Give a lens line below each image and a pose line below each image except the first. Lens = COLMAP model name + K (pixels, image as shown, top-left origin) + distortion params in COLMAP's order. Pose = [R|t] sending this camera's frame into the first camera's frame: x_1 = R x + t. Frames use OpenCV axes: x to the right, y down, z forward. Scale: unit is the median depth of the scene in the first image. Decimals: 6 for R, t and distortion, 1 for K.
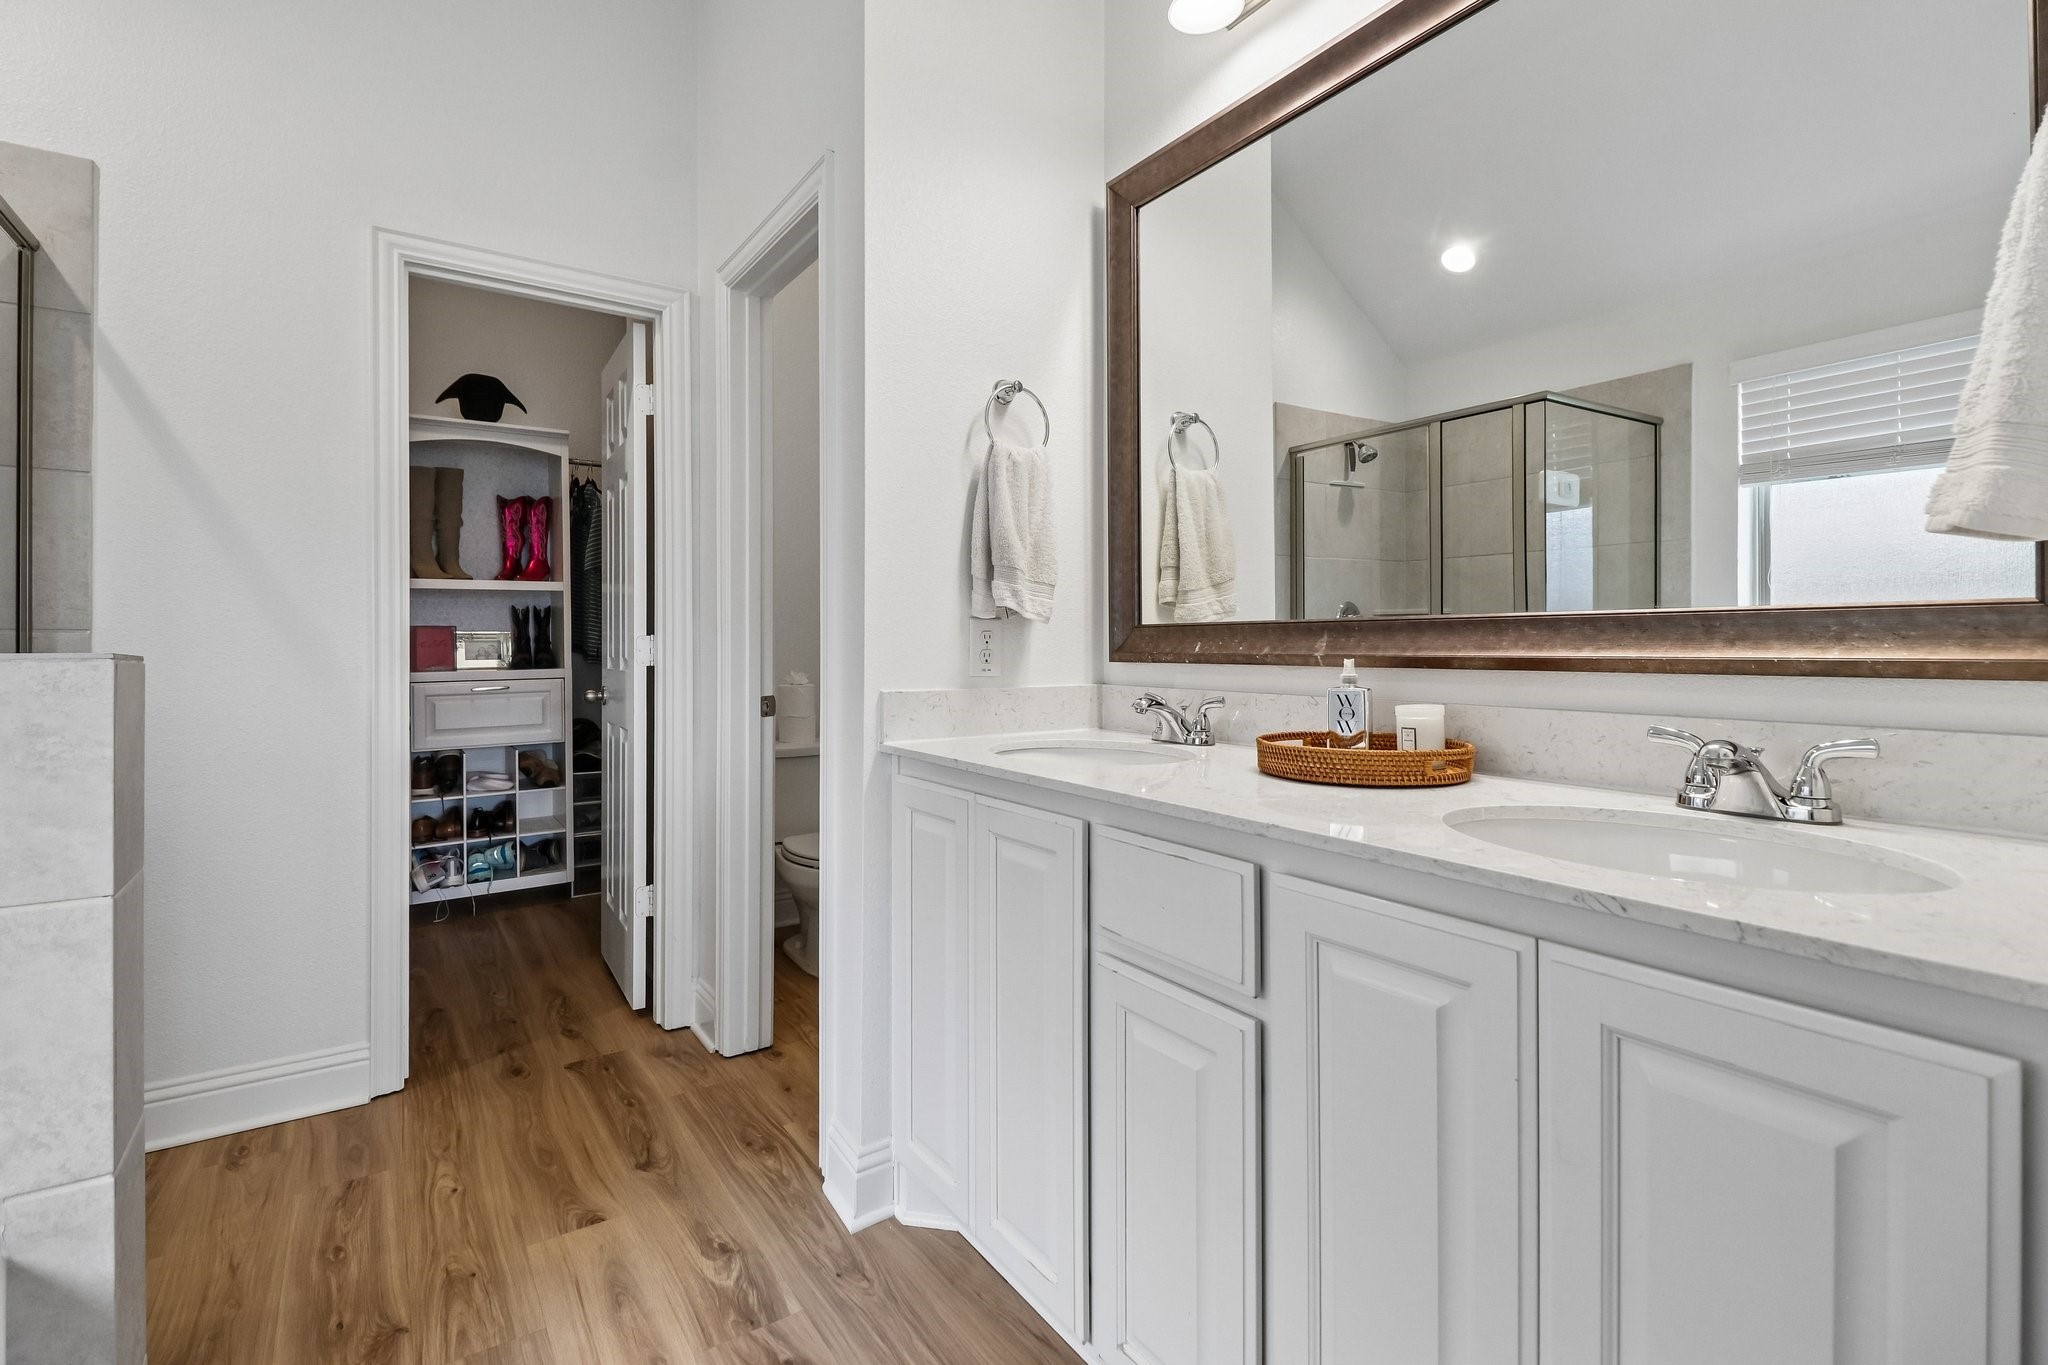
lens RADIAL K [[942.3, 0, 1017.5], [0, 942.3, 643.2], [0, 0, 1]] dist [0.005714, -0.009078]
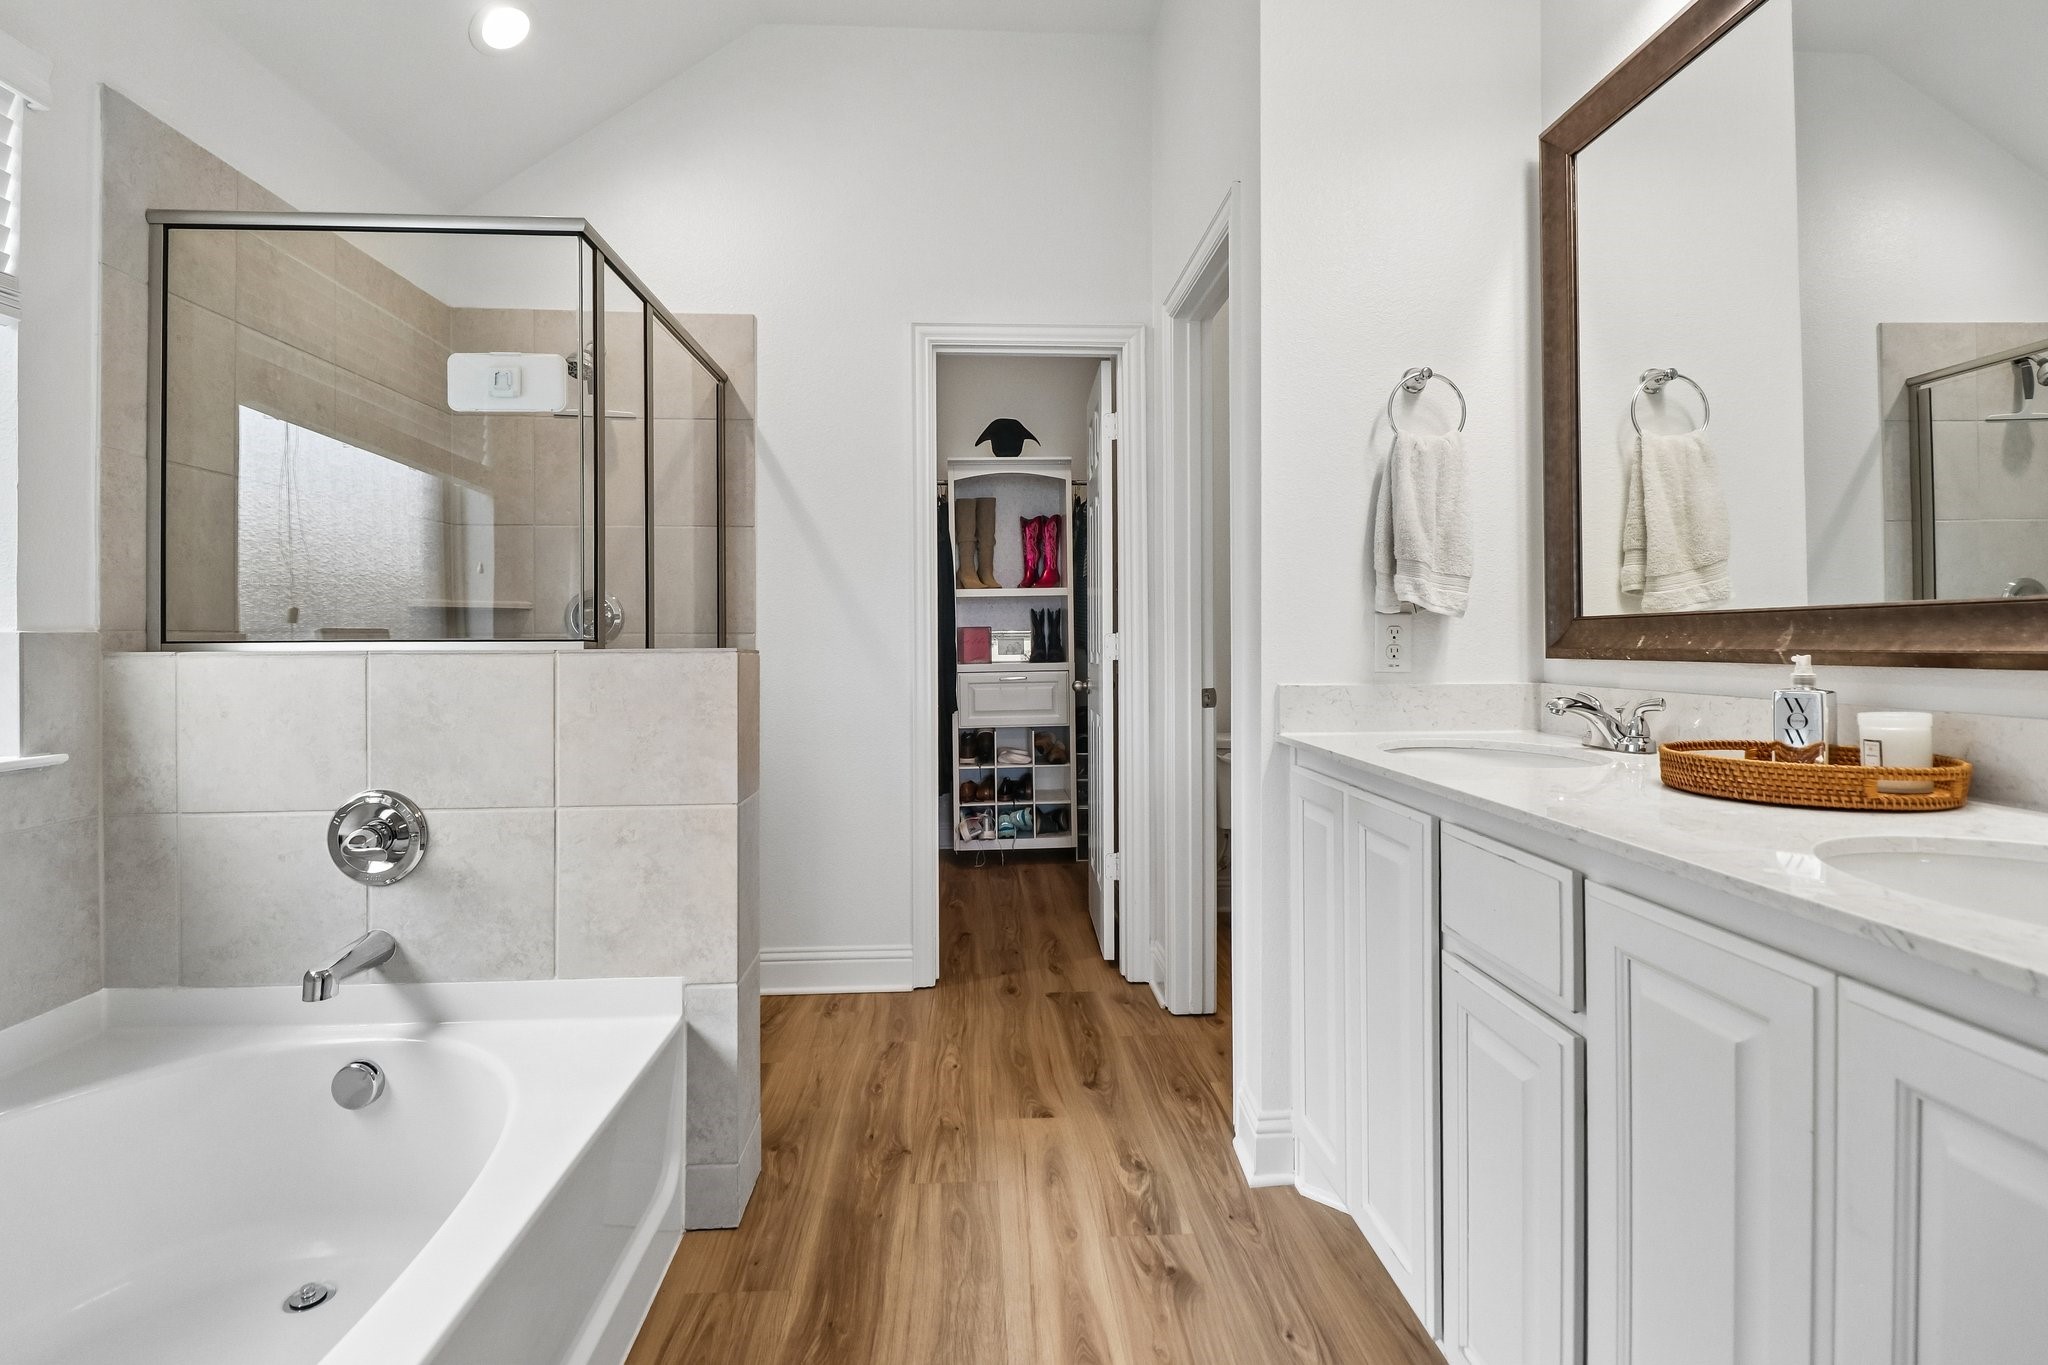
lens RADIAL K [[942.3, 0, 1002.9], [0, 942.3, 640.7], [0, 0, 1]] dist [0.005714, -0.009078]
pose [[0.847966, -0.004635, -0.530030, 0.142625], [0.005265, 0.999986, -0.000321, 0.000607], [0.530024, -0.002519, 0.847979, -0.055829]]
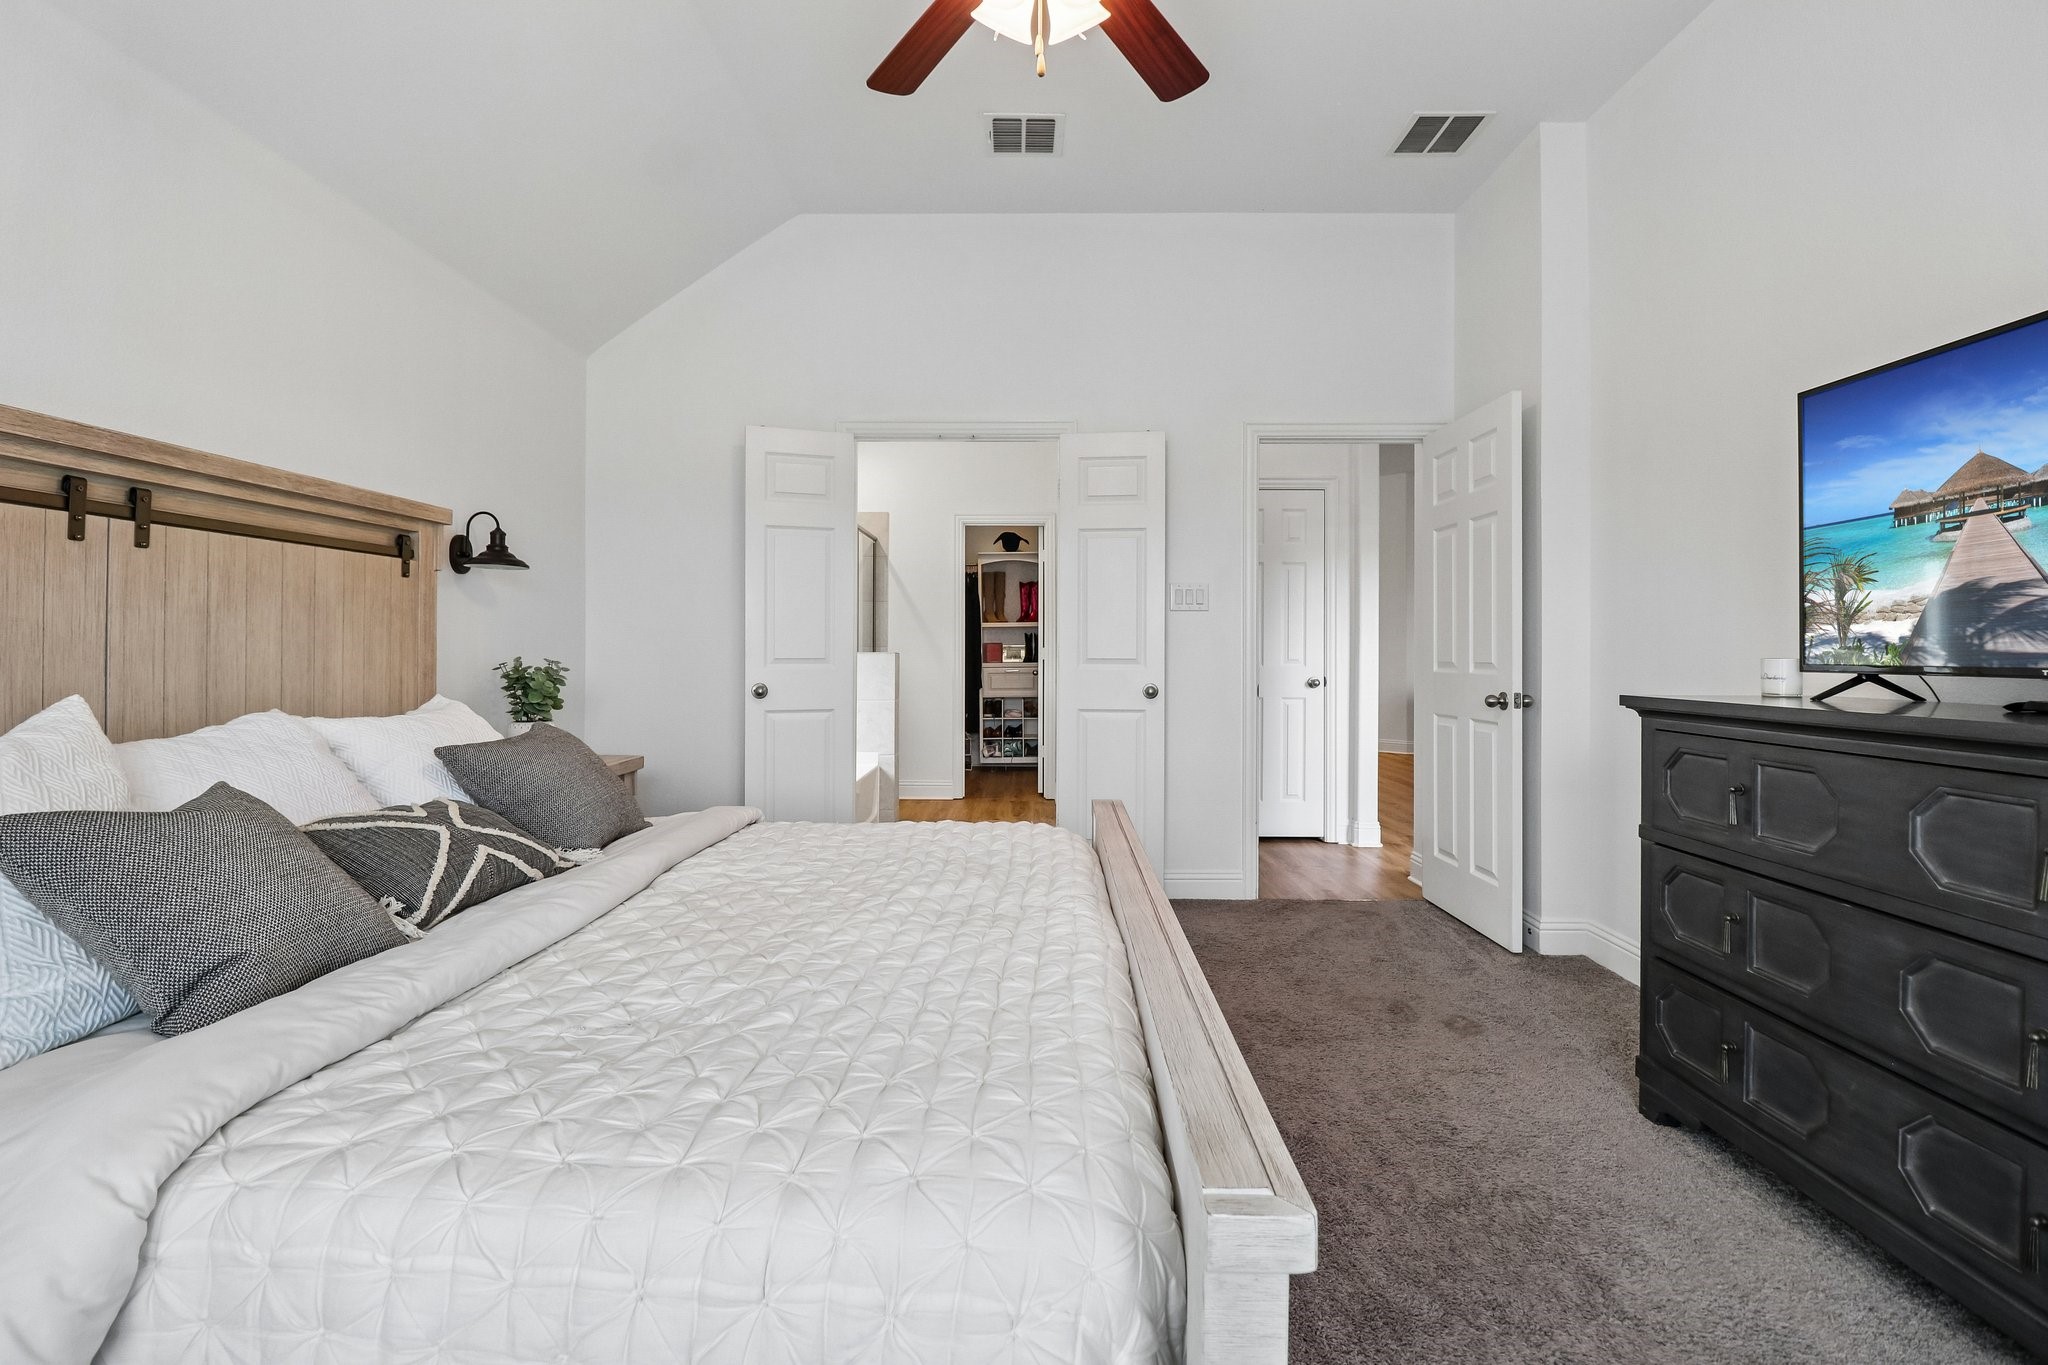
lens RADIAL K [[942.3, 0, 1023.9], [0, 942.3, 630.2], [0, 0, 1]] dist [0.005714, -0.009078]
pose [[0.823288, -0.015728, -0.567406, 1.558073], [0.000243, 0.999626, -0.027357, 0.027078], [0.567624, 0.022385, 0.822984, -1.751749]]
